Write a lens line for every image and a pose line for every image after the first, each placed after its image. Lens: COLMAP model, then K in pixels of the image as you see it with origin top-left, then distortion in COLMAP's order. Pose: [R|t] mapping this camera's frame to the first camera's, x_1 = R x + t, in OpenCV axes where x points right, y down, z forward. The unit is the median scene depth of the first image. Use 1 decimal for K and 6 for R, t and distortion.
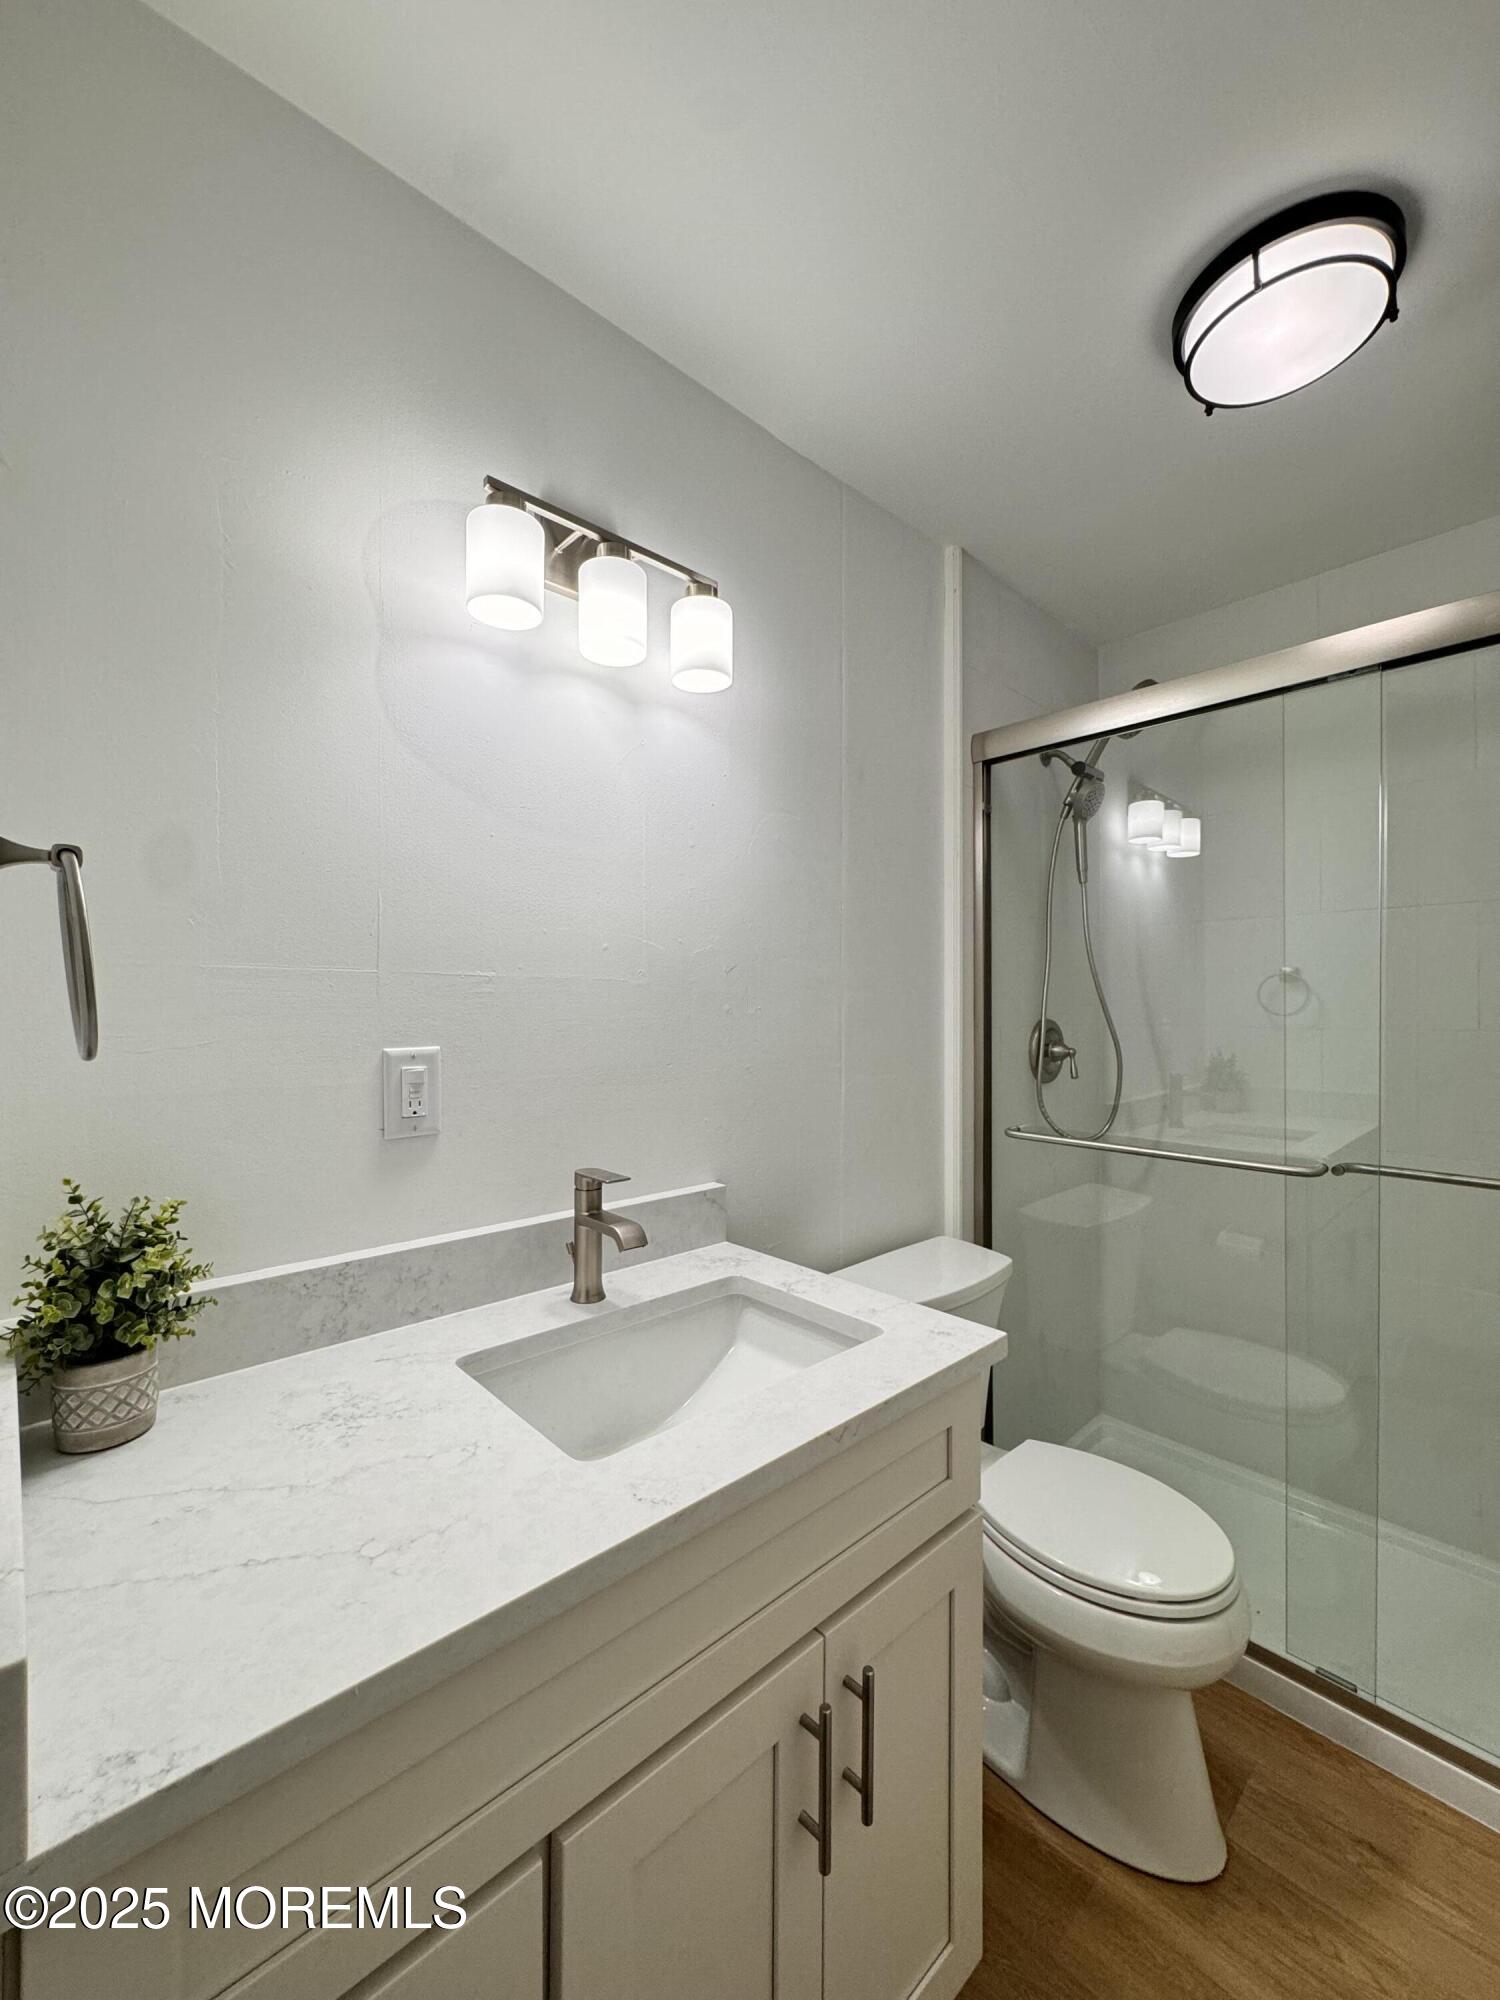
lens RADIAL K [[798.4, 0, 750.0], [0, 798.4, 1000.0], [0, 0, 1]] dist [-0.002290, 0.000153]
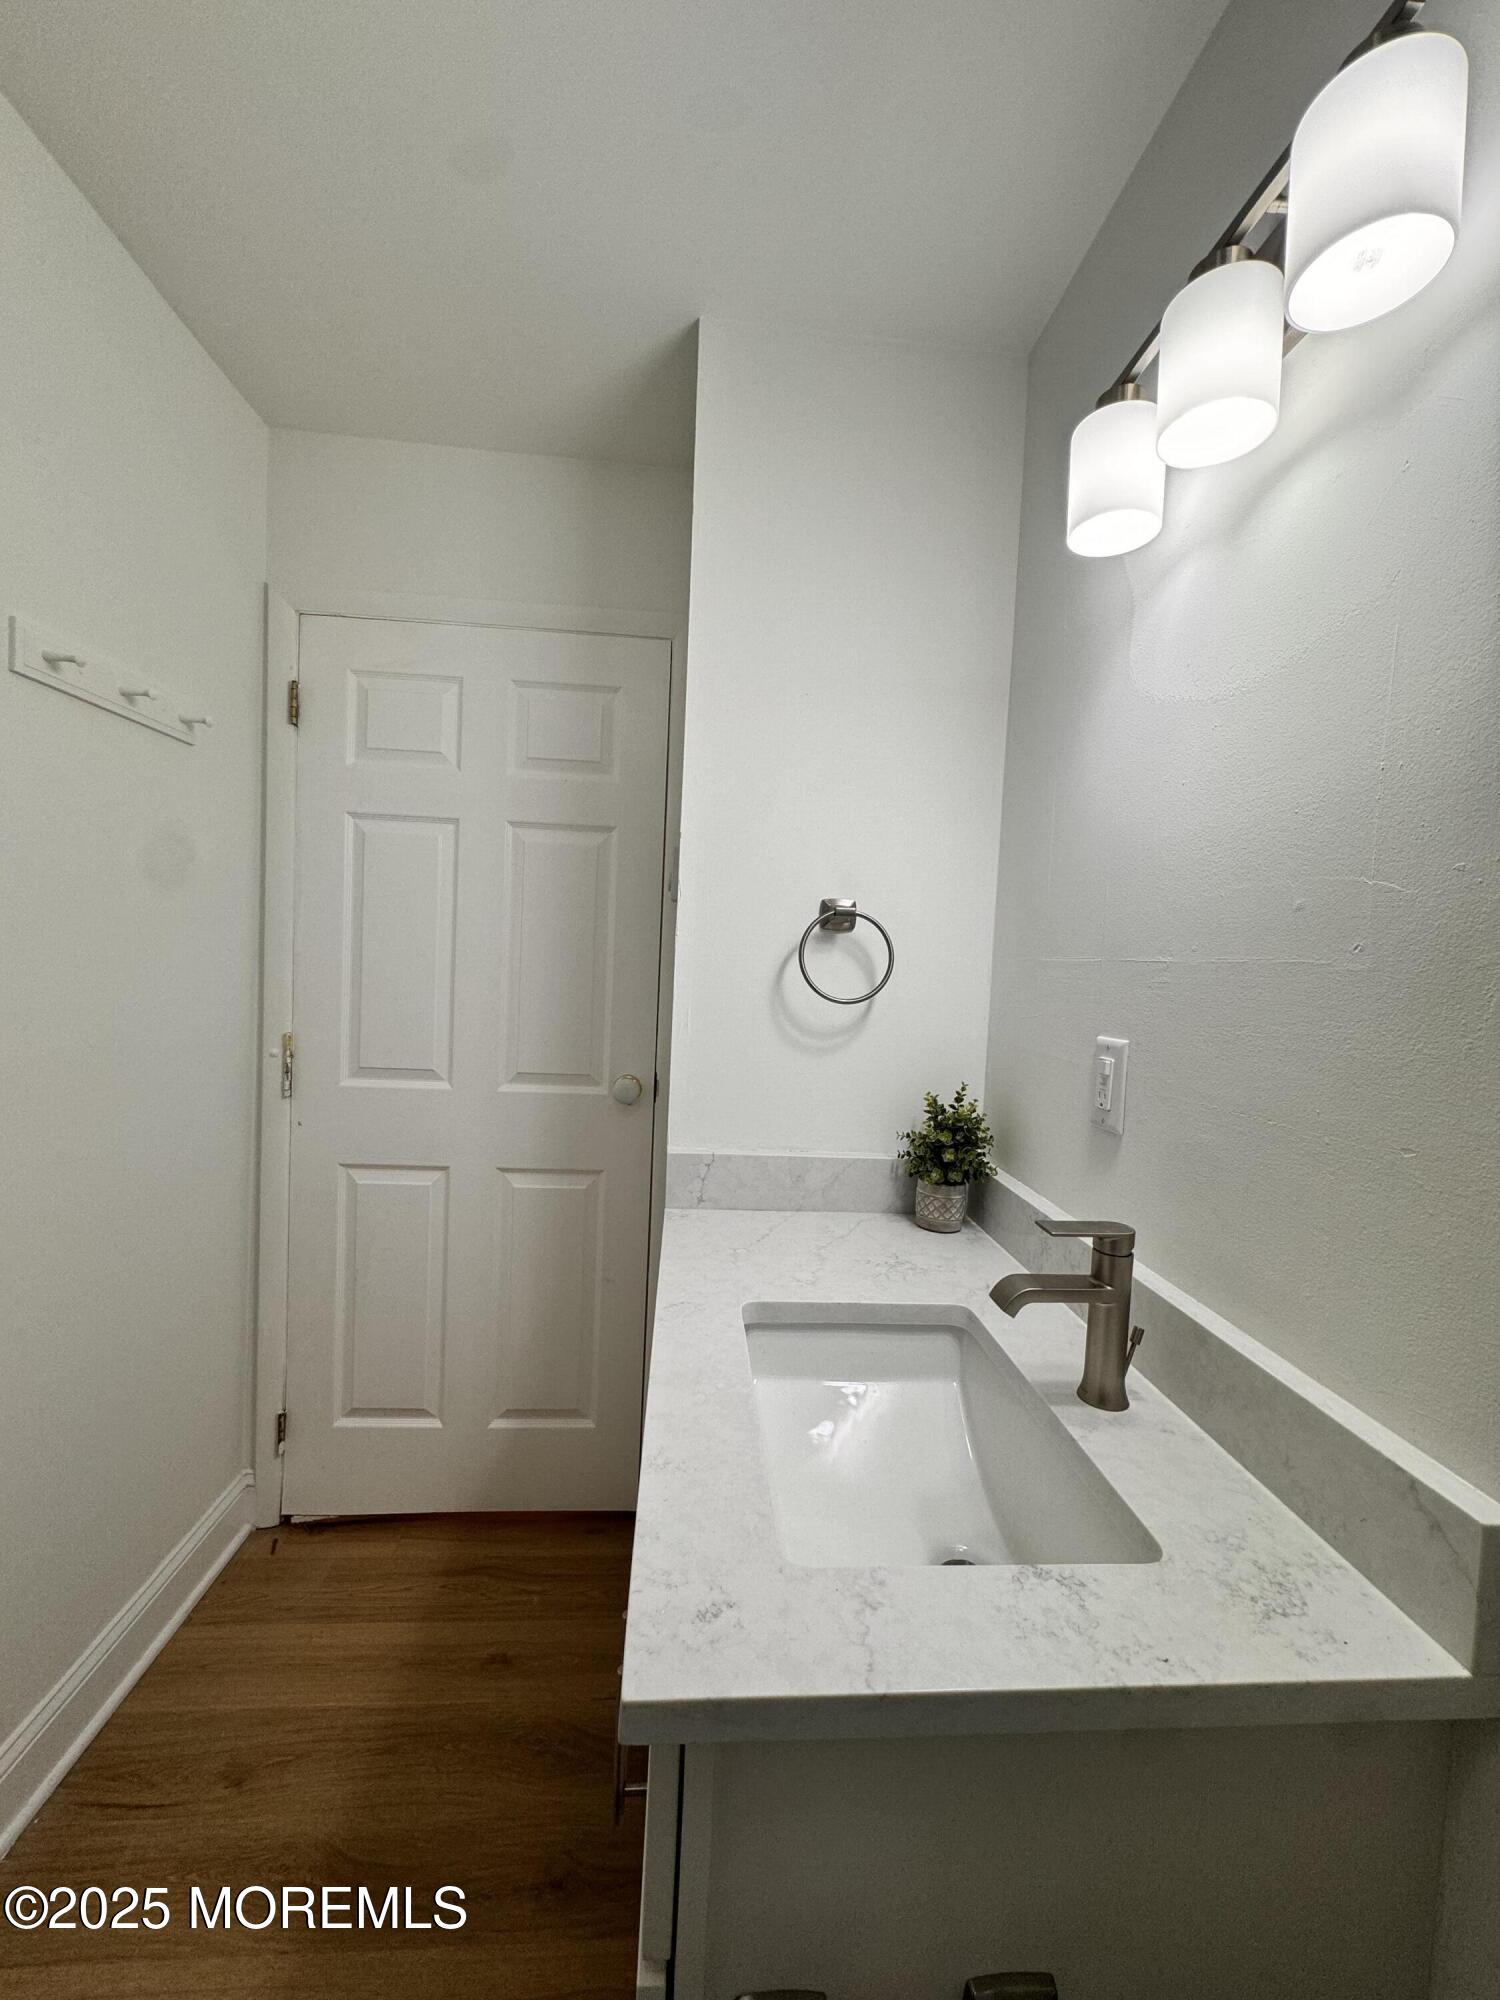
lens RADIAL K [[798.4, 0, 750.0], [0, 798.4, 1000.0], [0, 0, 1]] dist [-0.002290, 0.000153]
pose [[-0.621960, 0.004604, -0.783035, 0.595684], [-0.042012, 0.998346, 0.039240, -0.005738], [0.781921, 0.057303, -0.620738, 1.240859]]
